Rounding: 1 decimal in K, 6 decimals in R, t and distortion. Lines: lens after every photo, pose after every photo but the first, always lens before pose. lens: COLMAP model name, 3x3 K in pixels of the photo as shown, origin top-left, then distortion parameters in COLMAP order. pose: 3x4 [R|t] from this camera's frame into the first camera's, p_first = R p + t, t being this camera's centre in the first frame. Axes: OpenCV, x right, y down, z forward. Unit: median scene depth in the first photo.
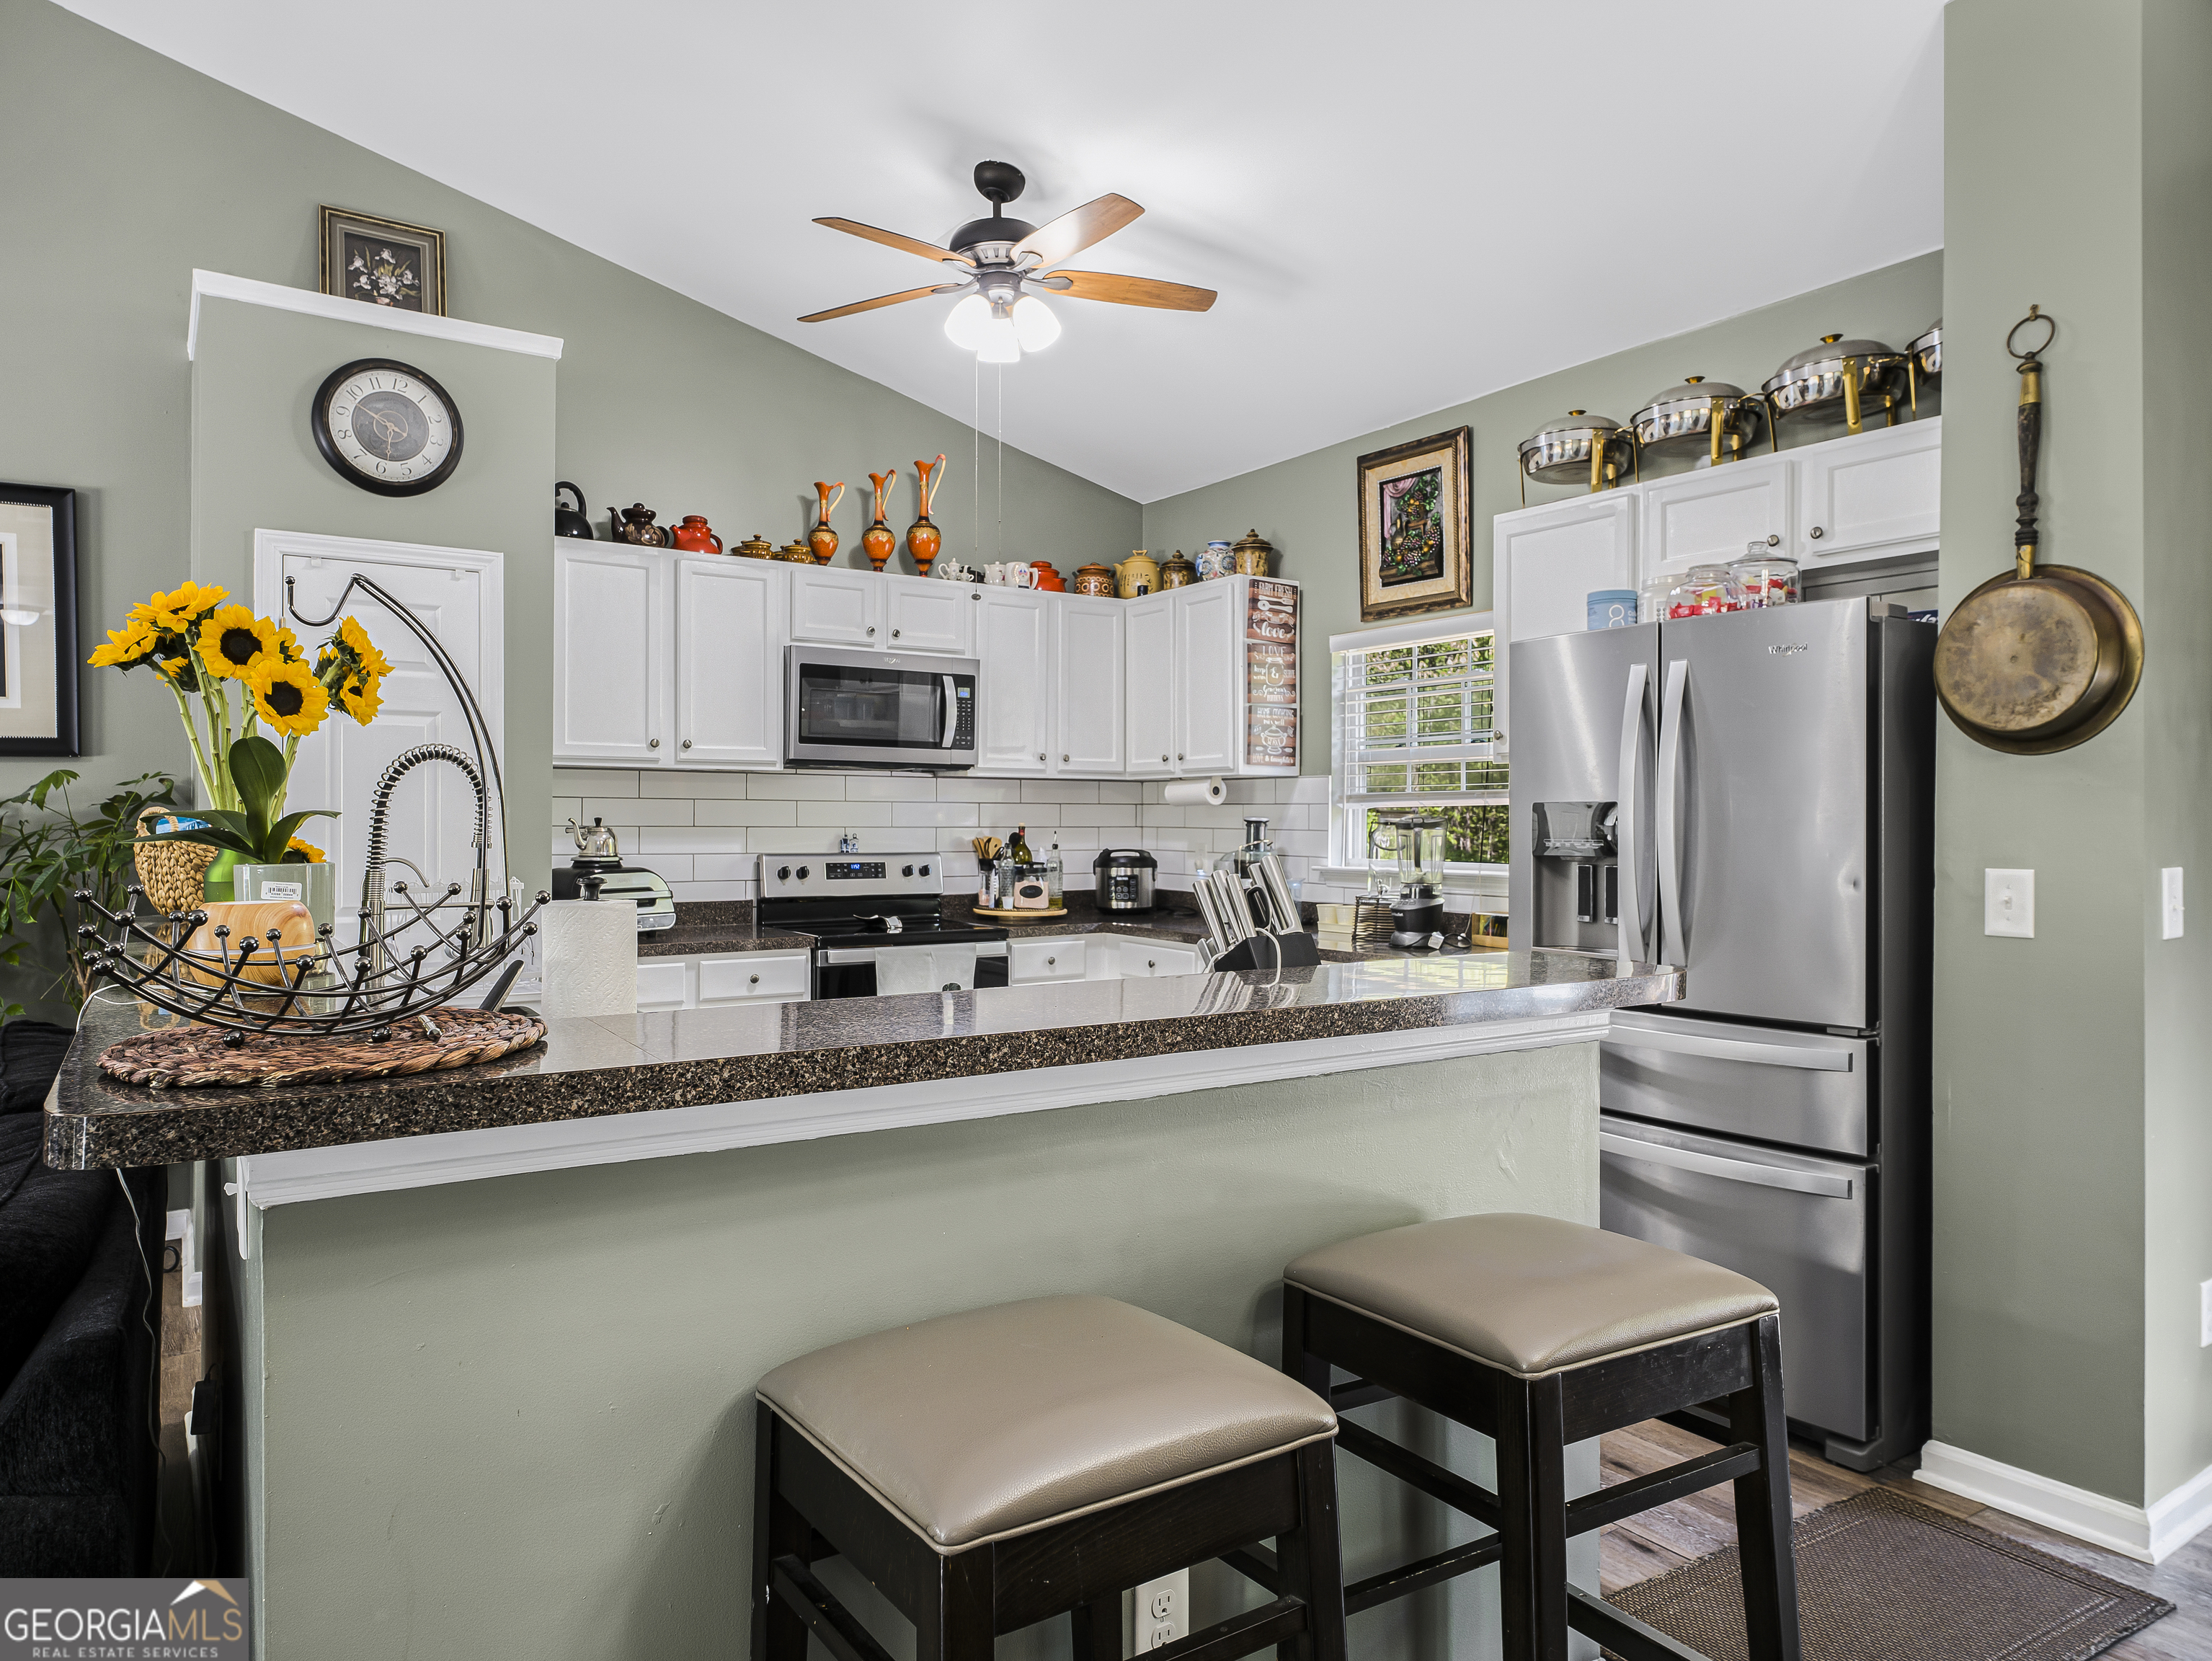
lens RADIAL K [[1414.0, 0, 1097.5], [0, 1414.0, 827.6], [0, 0, 1]] dist [0.002550, 0.002226]
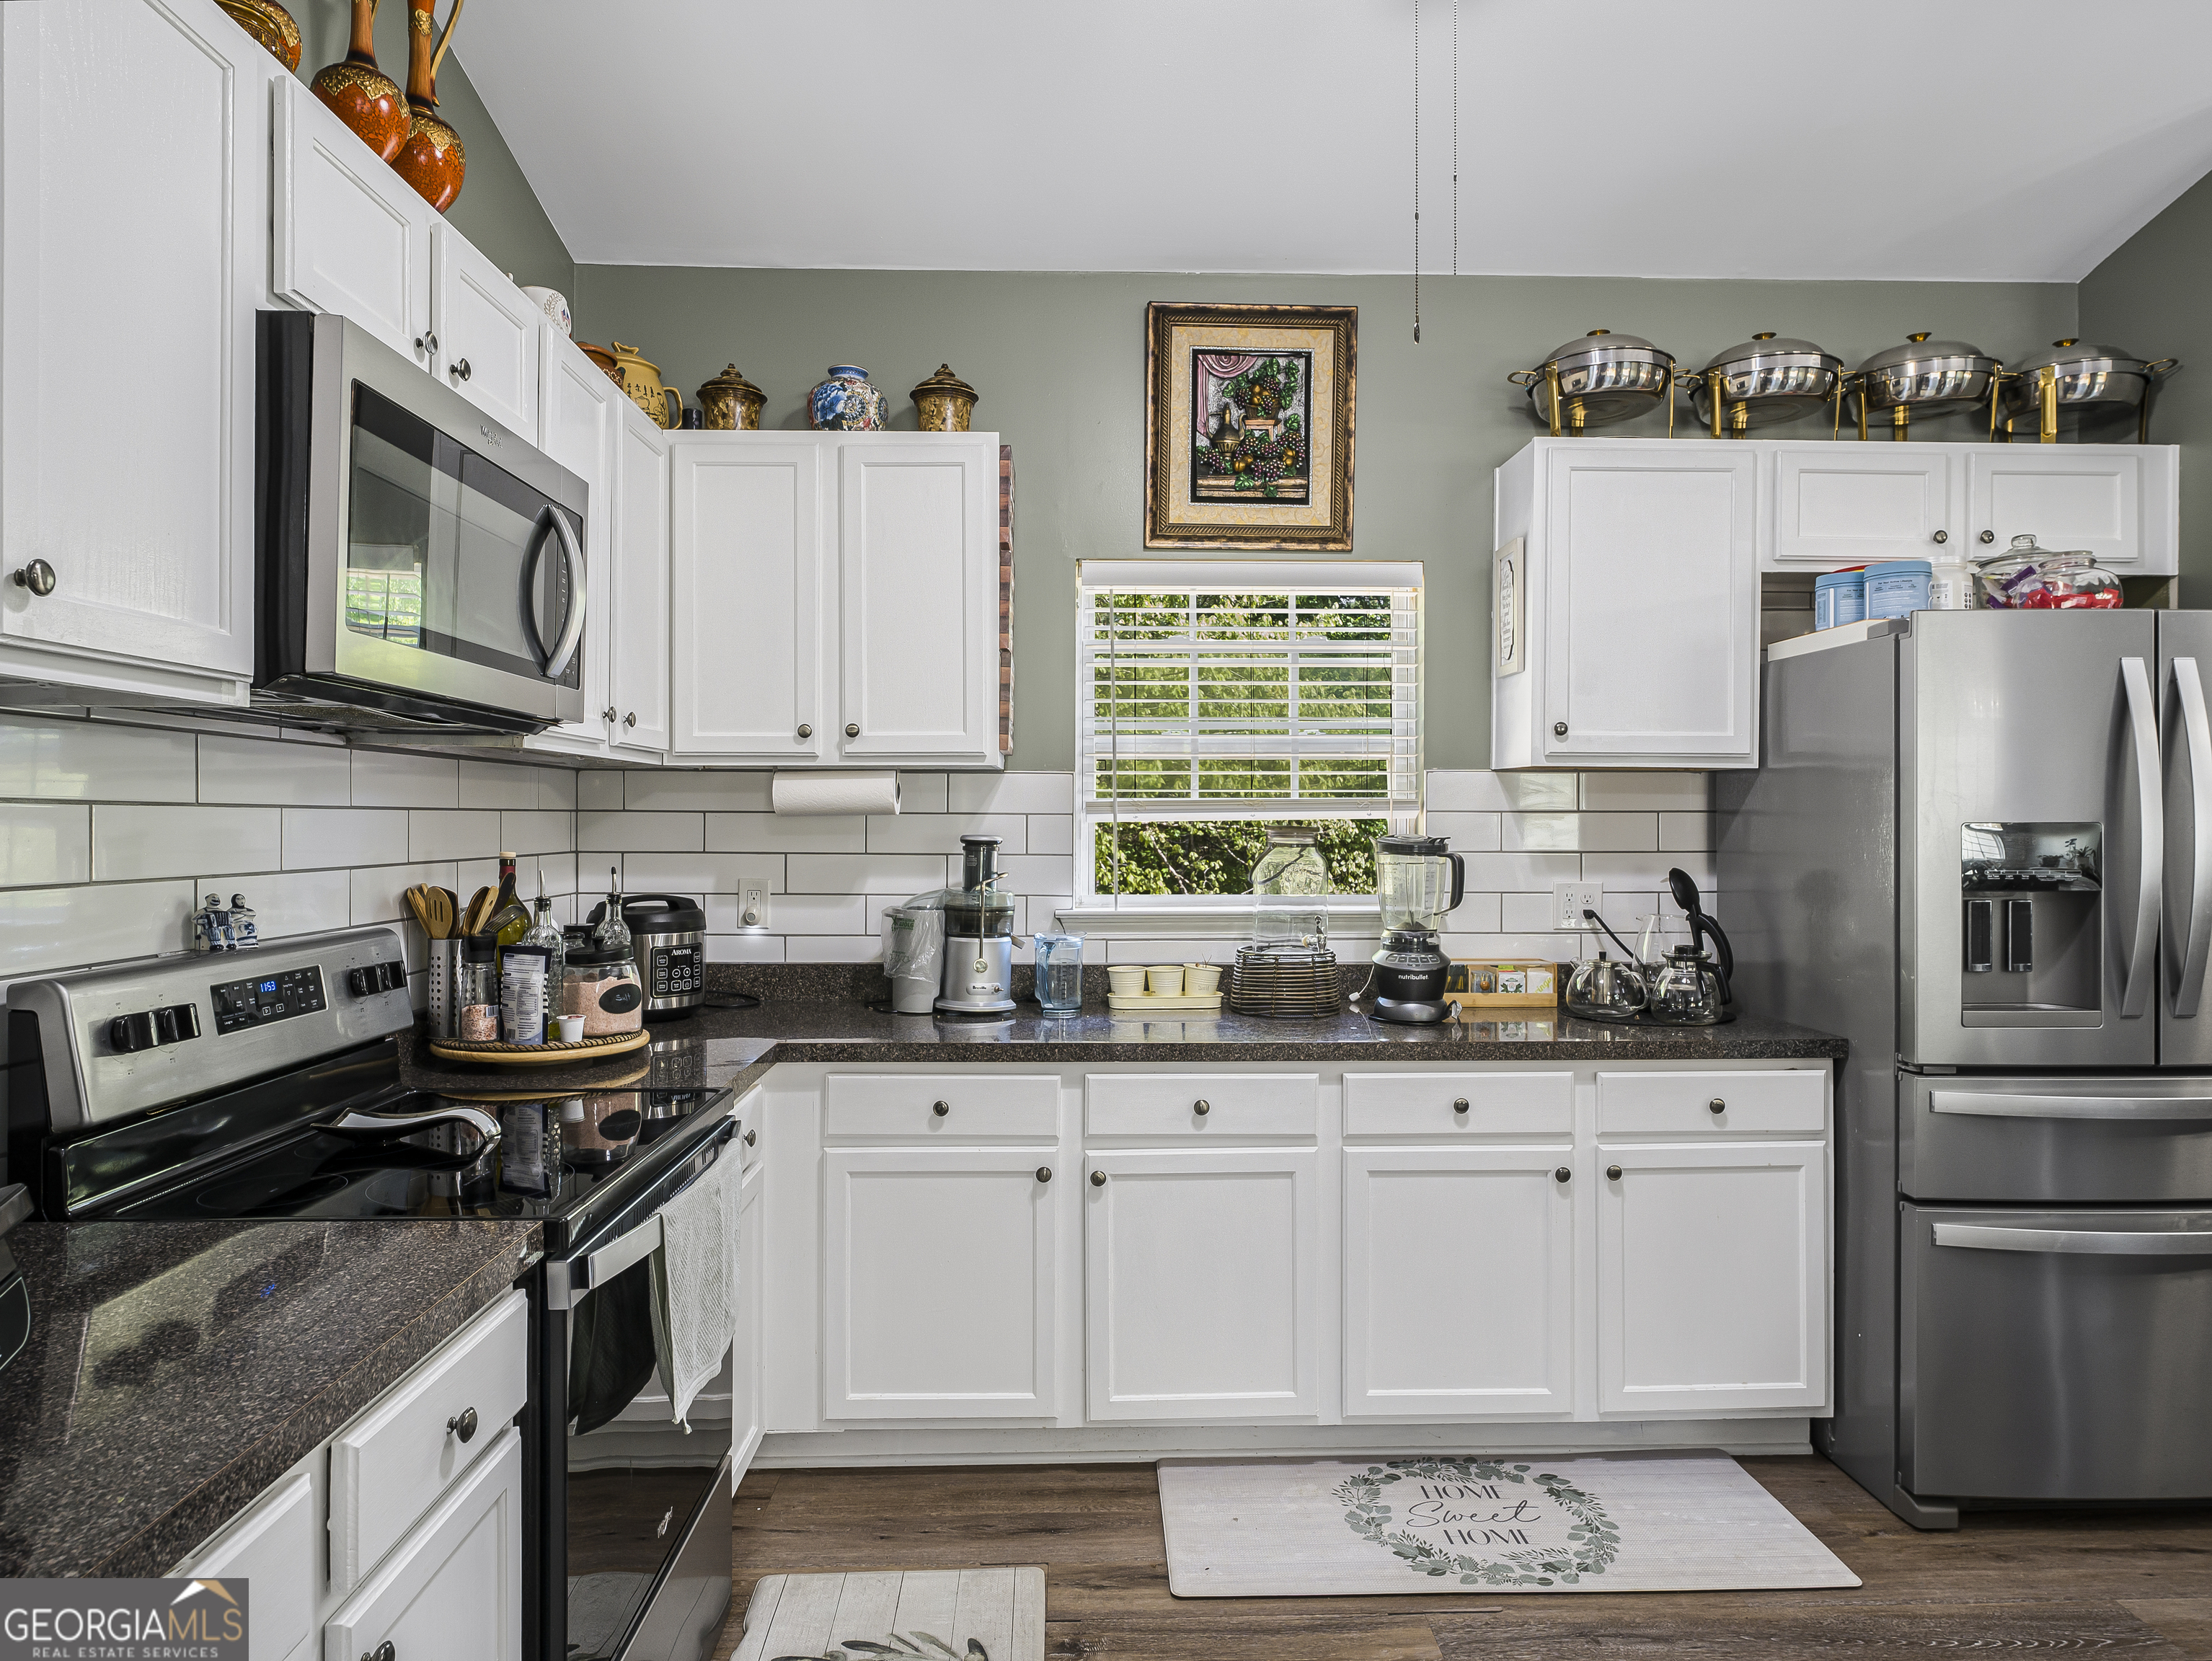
lens RADIAL K [[1360.2, 0, 1113.9], [0, 1360.2, 814.7], [0, 0, 1]] dist [0.016589, -0.002198]
pose [[0.518814, 0.000644, 0.854887, -0.382345], [0.004669, 0.999983, -0.003587, -0.014826], [-0.854874, 0.005853, 0.518802, 0.679240]]
